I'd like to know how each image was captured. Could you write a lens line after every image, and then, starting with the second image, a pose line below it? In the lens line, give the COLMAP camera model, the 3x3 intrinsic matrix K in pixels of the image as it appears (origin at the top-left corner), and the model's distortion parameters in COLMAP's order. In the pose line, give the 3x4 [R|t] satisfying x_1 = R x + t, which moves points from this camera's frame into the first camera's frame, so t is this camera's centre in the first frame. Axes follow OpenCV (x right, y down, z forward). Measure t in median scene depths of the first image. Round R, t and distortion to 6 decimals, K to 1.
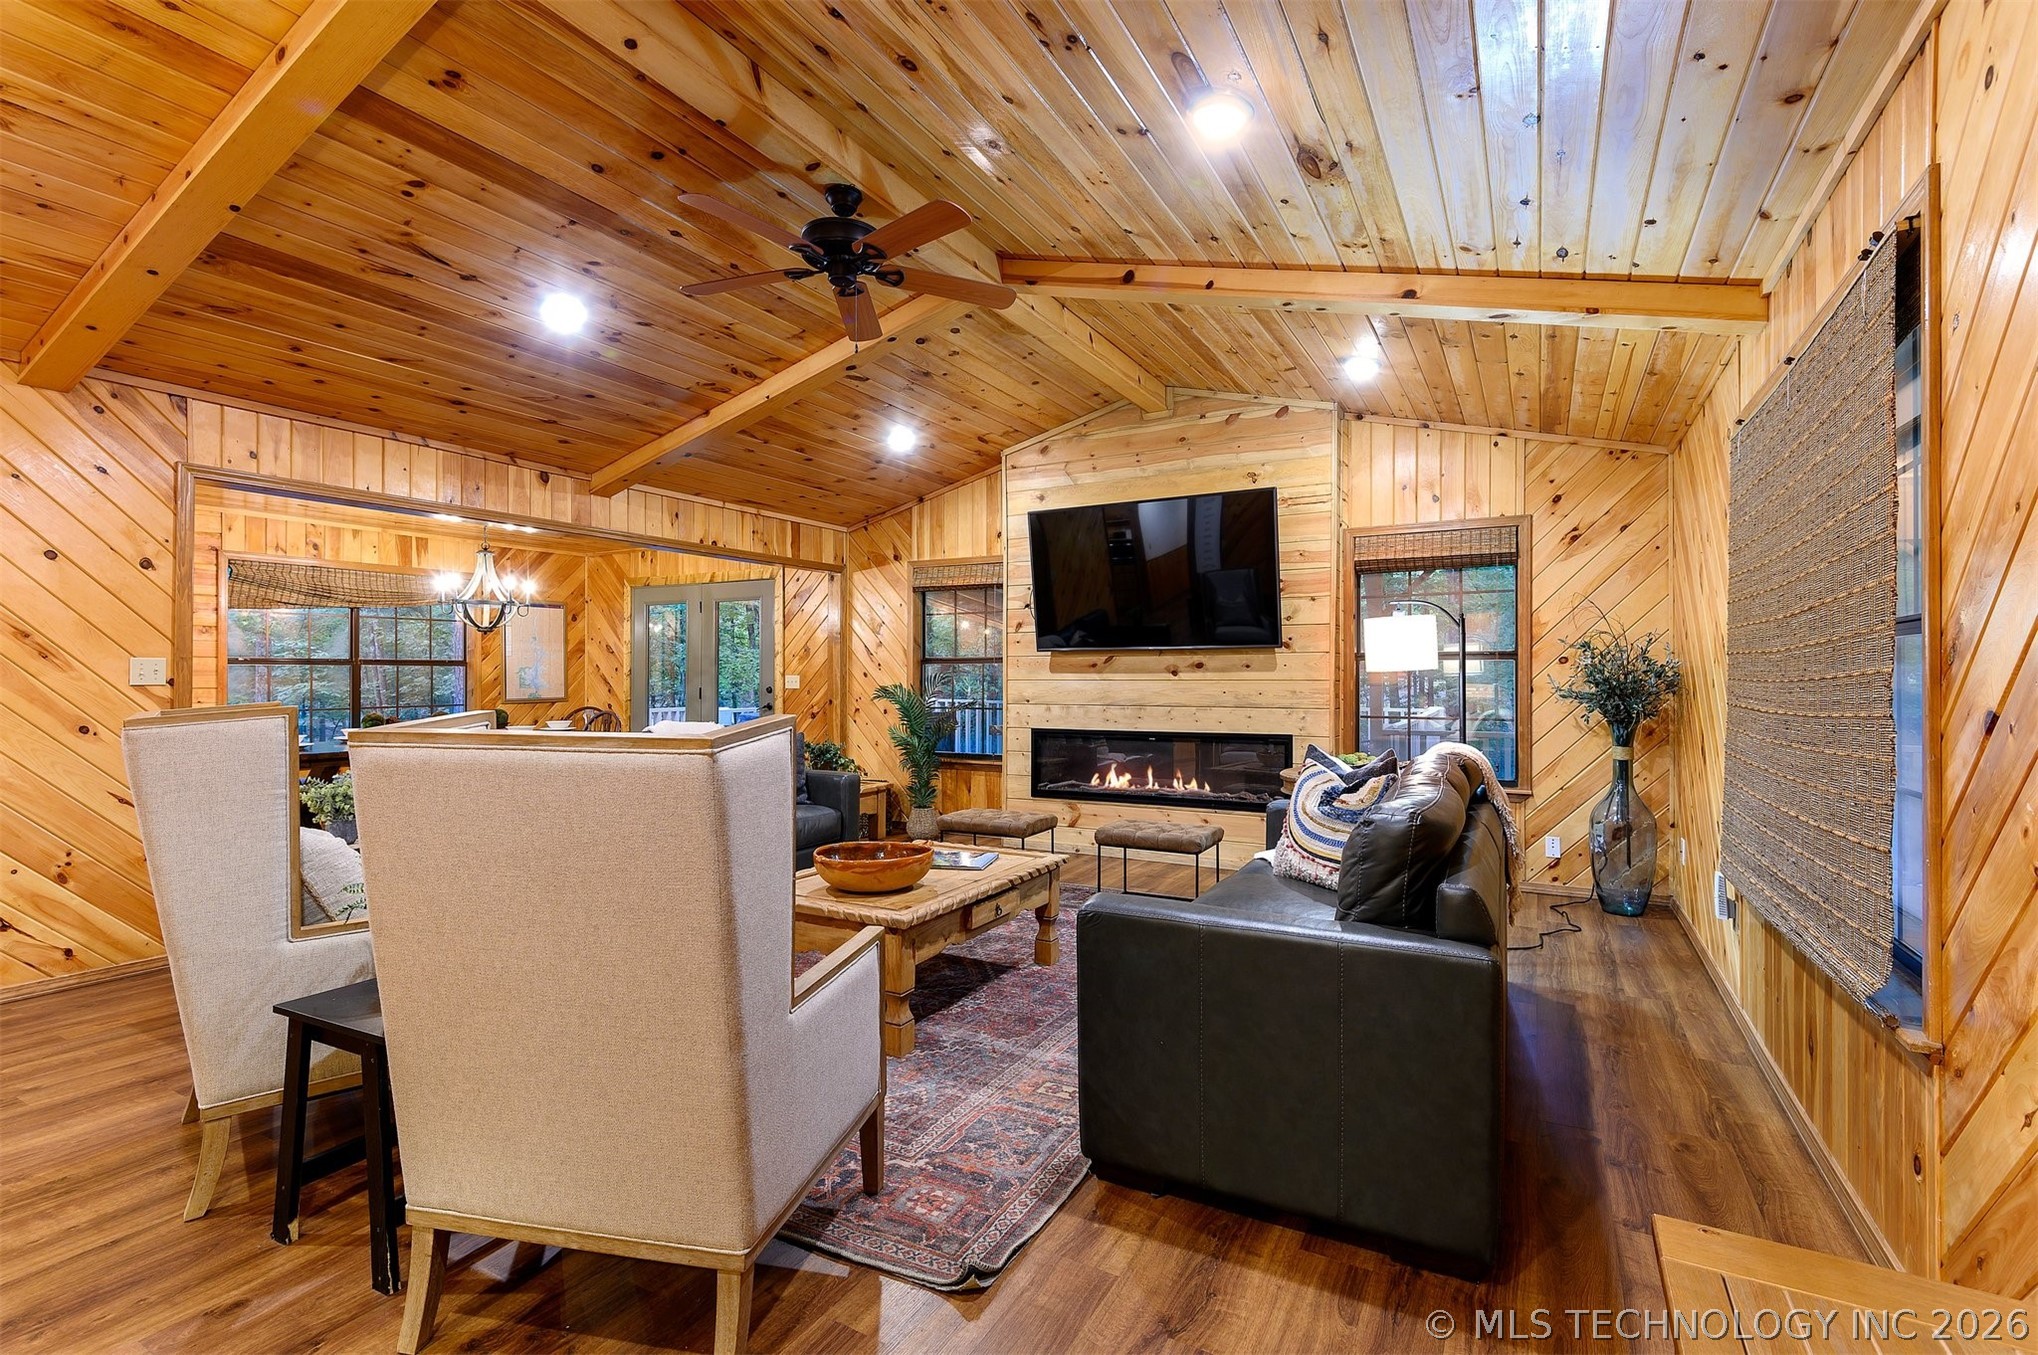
lens RADIAL K [[922.8, 0, 1014.5], [0, 922.8, 677.5], [0, 0, 1]] dist [0.014576, -0.009140]
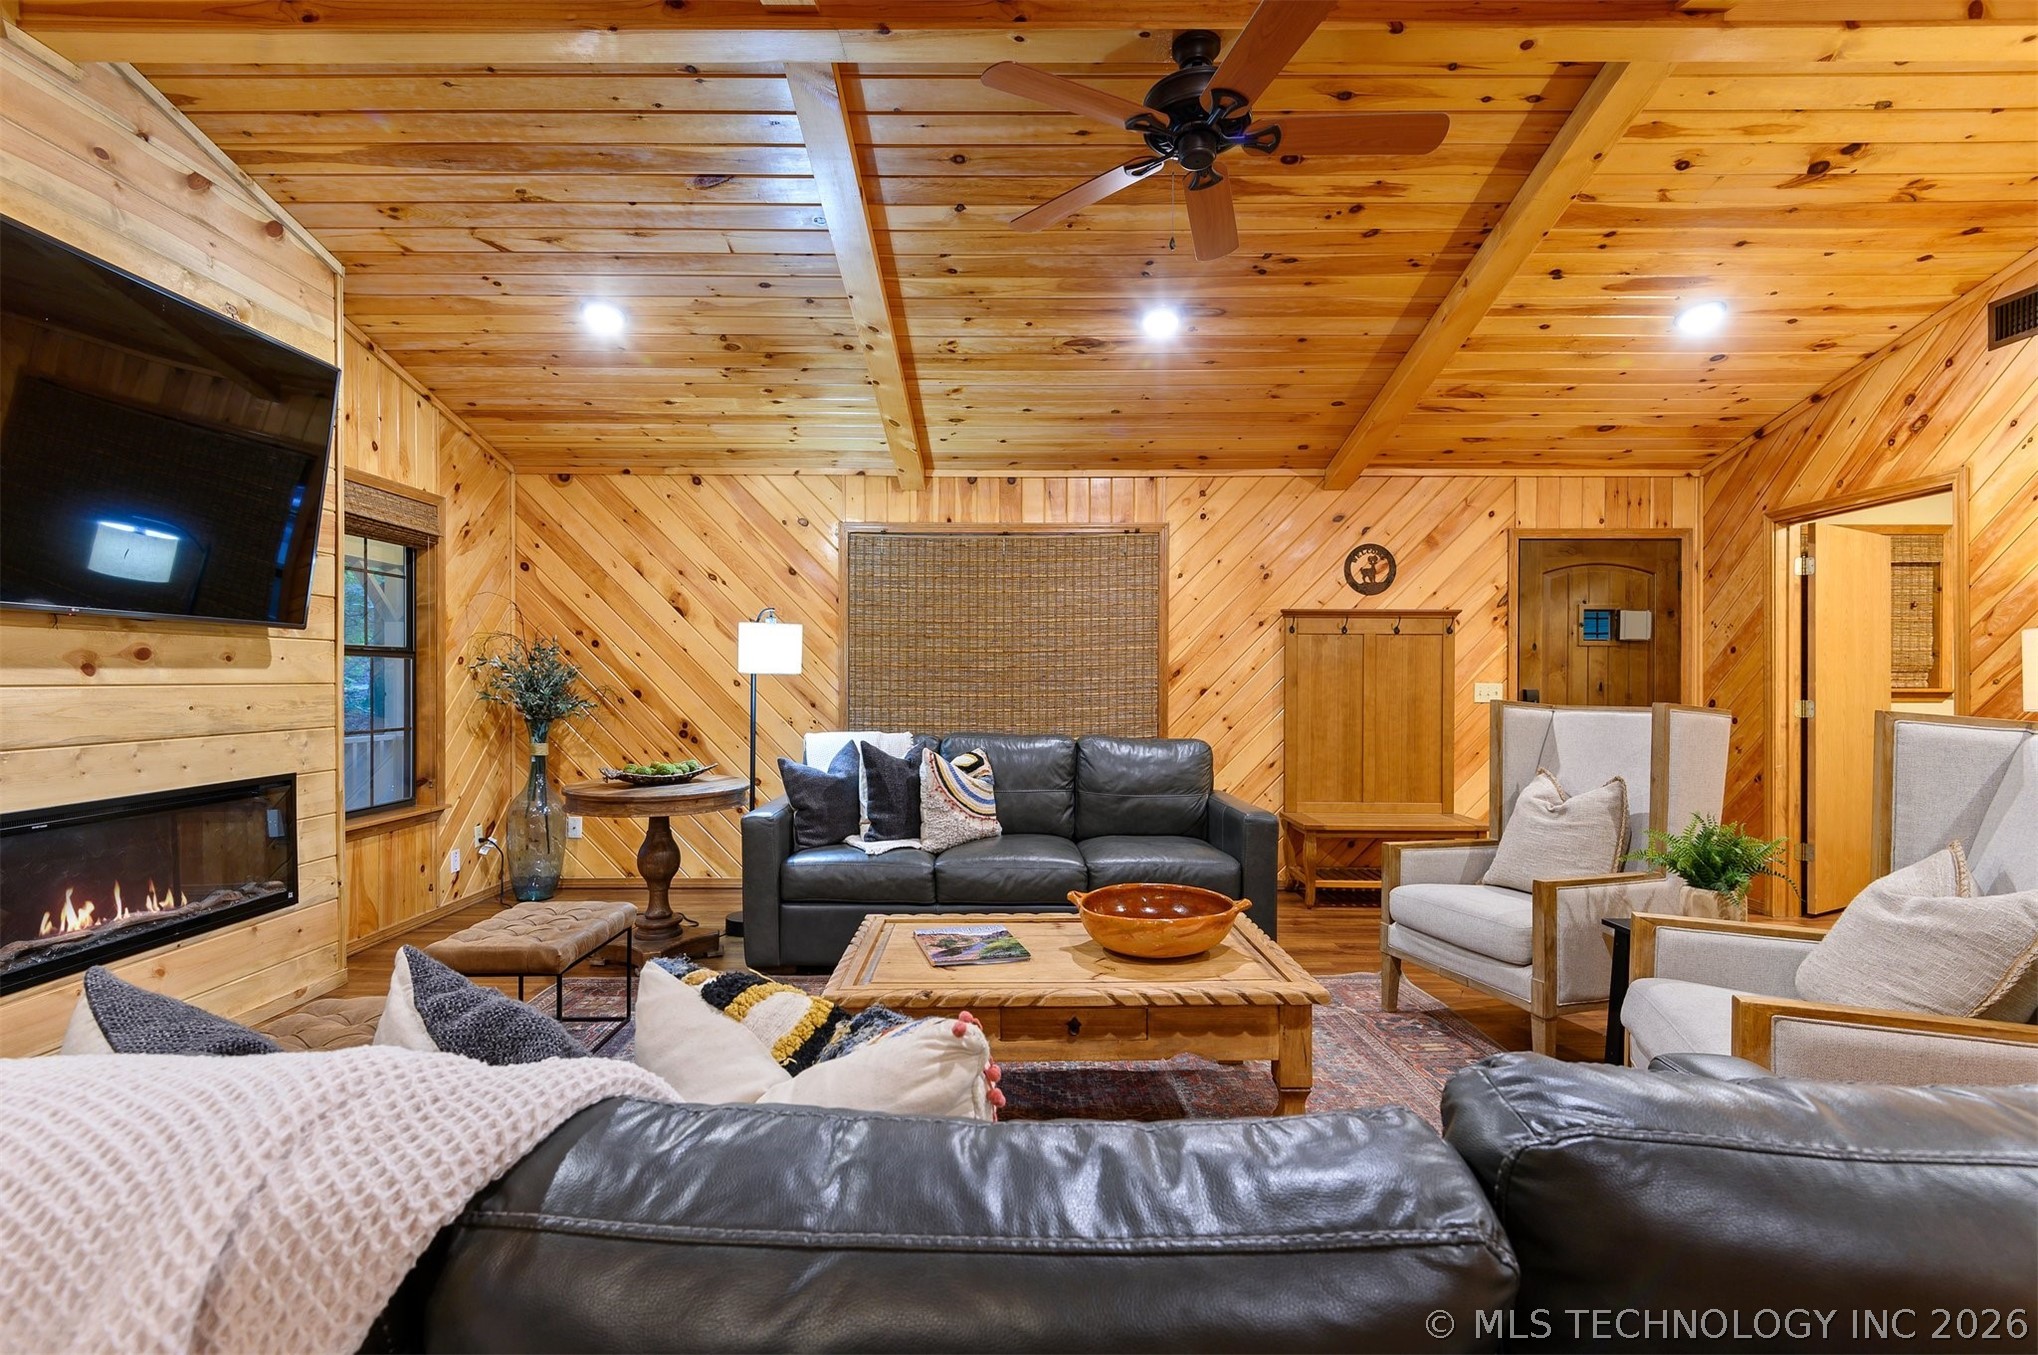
lens RADIAL K [[922.8, 0, 1012.9], [0, 922.8, 690.9], [0, 0, 1]] dist [0.014576, -0.009140]
pose [[-0.481979, -0.011216, 0.876111, -0.437620], [-0.001847, 0.999929, 0.011785, -0.000179], [-0.876181, 0.004062, -0.481966, 0.835528]]
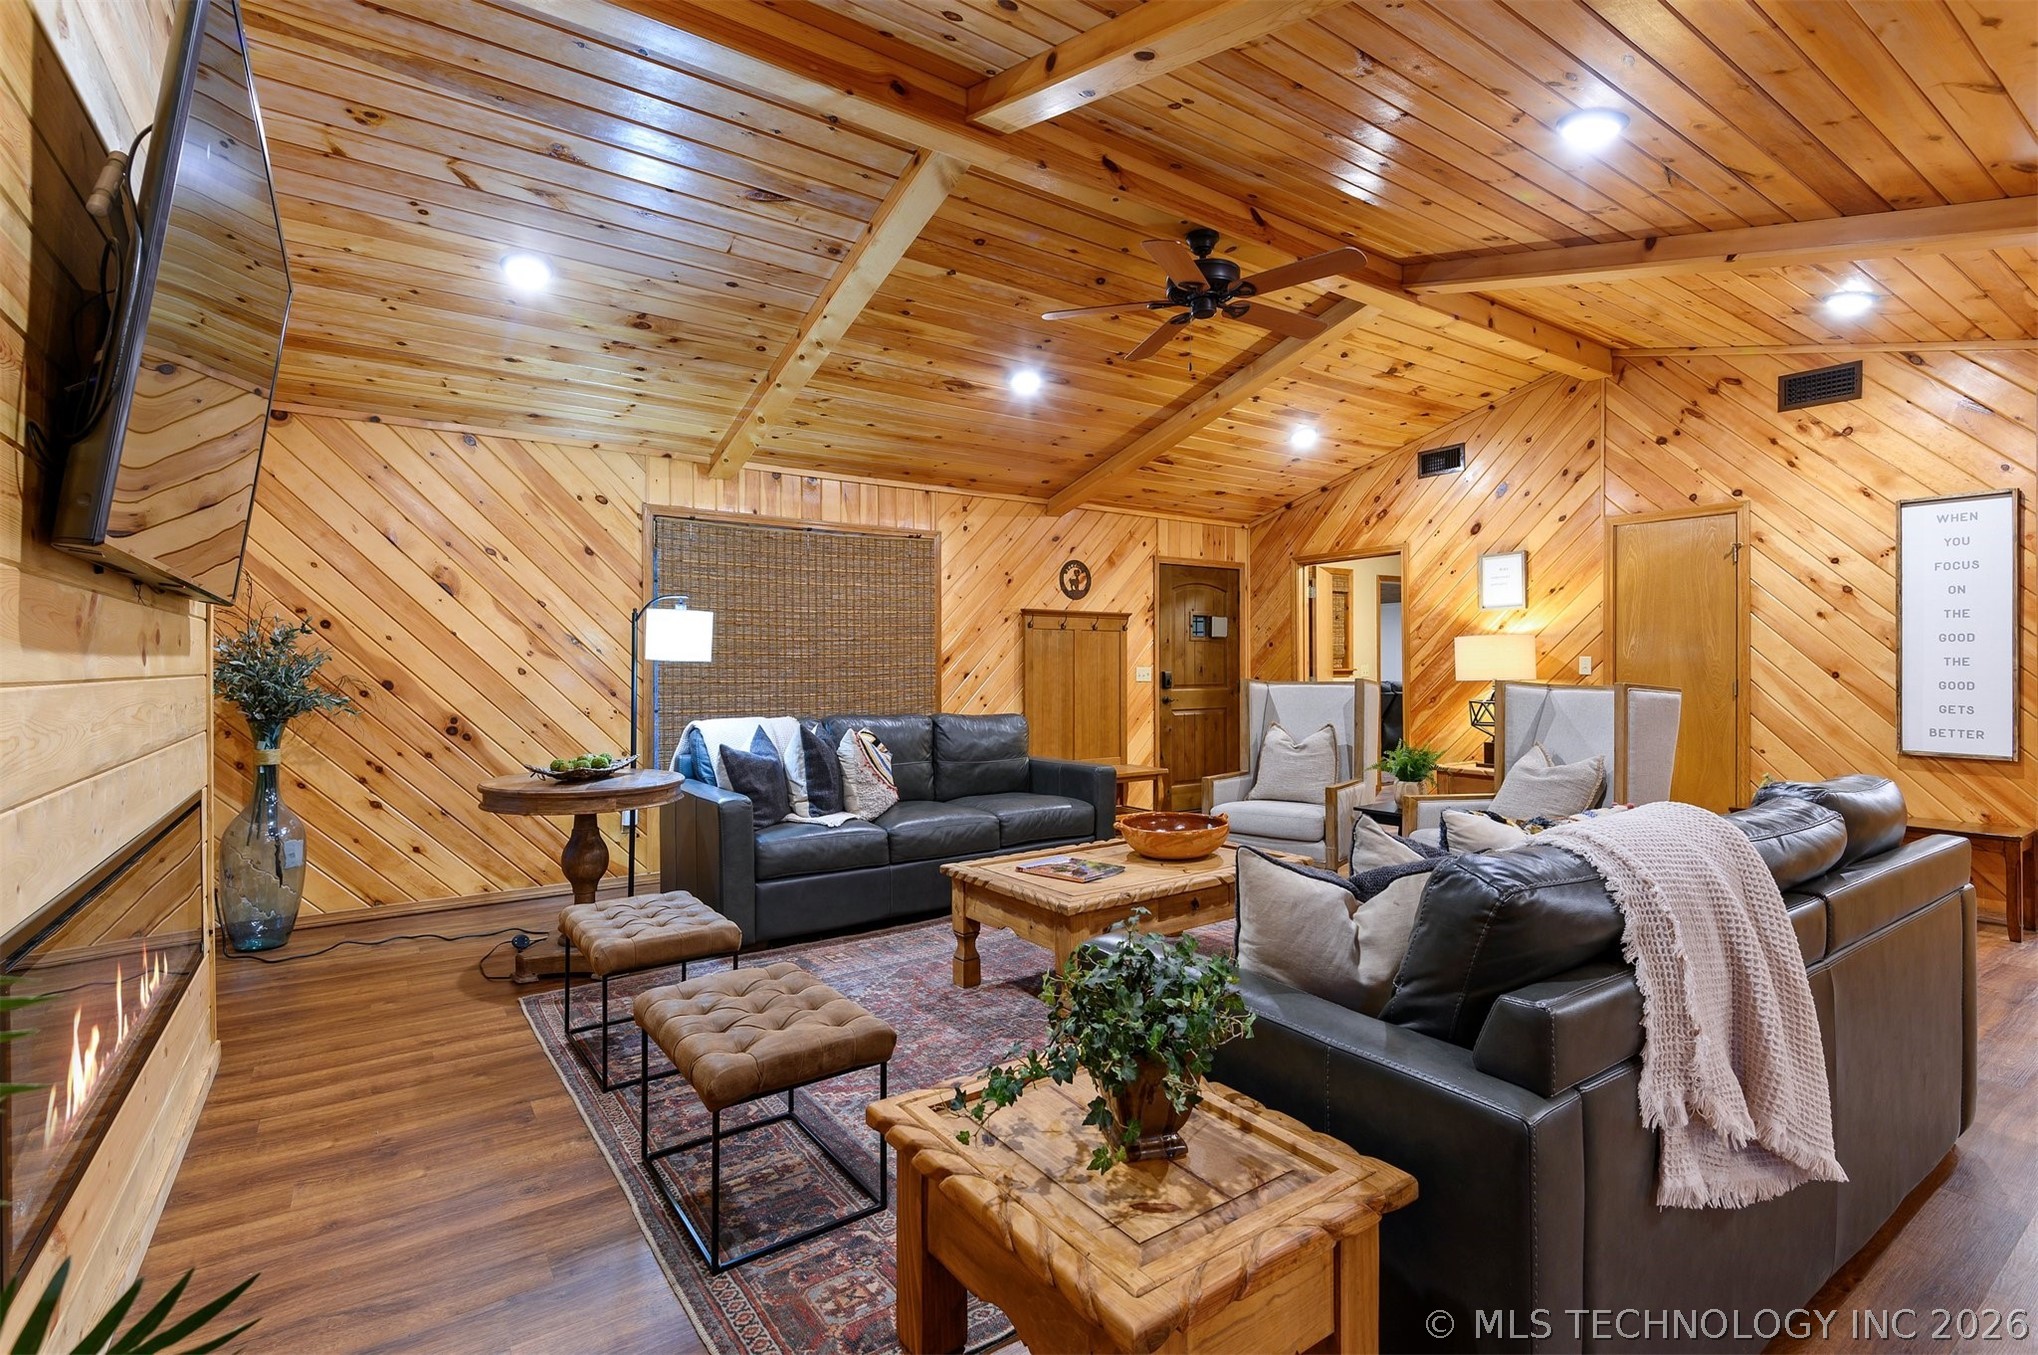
lens RADIAL K [[922.8, 0, 1015.4], [0, 922.8, 672.4], [0, 0, 1]] dist [0.014576, -0.009140]
pose [[-0.894317, -0.001659, 0.447432, -0.269791], [0.002489, 0.999959, 0.008682, -0.001734], [-0.447428, 0.008878, -0.894276, 1.173050]]
